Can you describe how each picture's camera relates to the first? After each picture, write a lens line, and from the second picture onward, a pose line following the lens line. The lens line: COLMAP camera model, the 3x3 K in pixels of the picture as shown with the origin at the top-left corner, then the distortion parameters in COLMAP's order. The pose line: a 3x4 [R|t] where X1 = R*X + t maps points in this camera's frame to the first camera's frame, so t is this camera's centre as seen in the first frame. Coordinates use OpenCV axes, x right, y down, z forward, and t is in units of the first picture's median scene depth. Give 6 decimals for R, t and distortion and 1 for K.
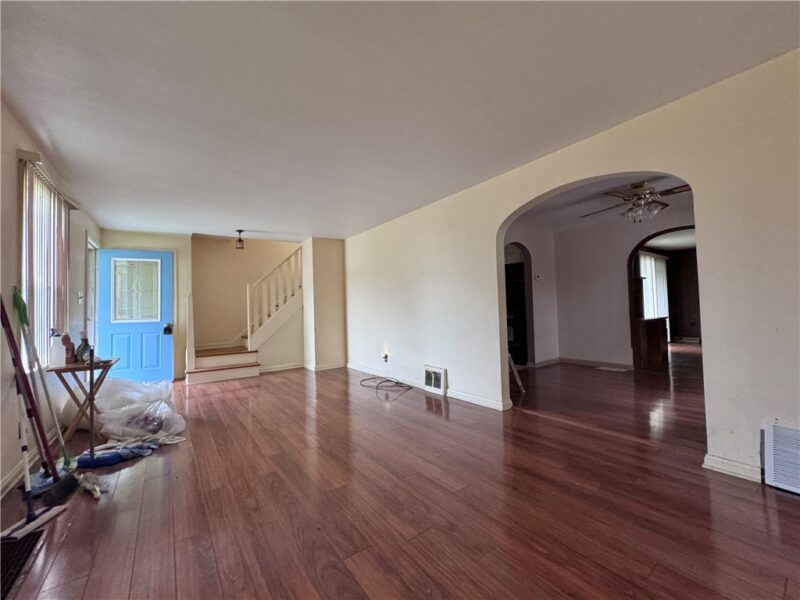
lens RADIAL K [[323.8, 0, 400.0], [0, 323.8, 300.0], [0, 0, 1]] dist [0.014784, 0.000038]
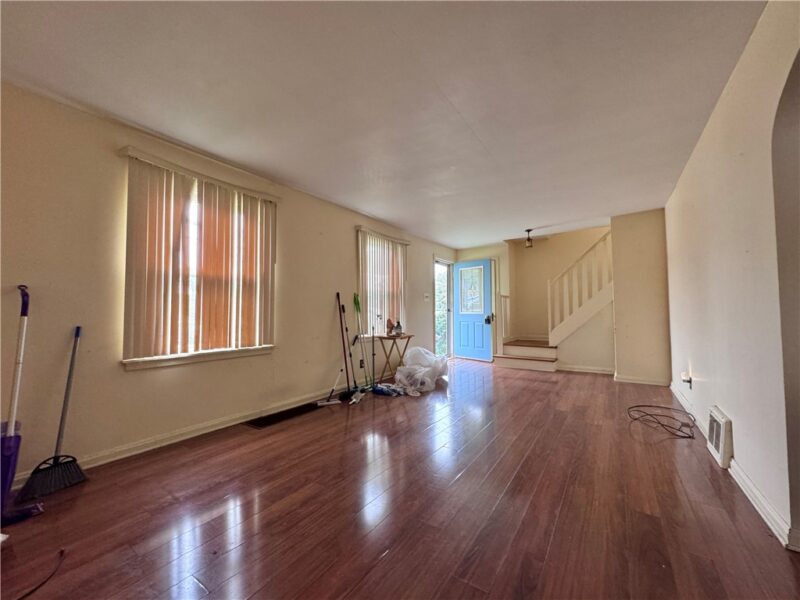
lens RADIAL K [[323.8, 0, 400.0], [0, 323.8, 300.0], [0, 0, 1]] dist [0.014784, 0.000038]
pose [[0.339463, -0.009374, -0.940573, 0.354050], [0.024773, 0.999693, -0.001022, 0.004059], [0.940293, -0.022954, 0.339591, 0.244288]]
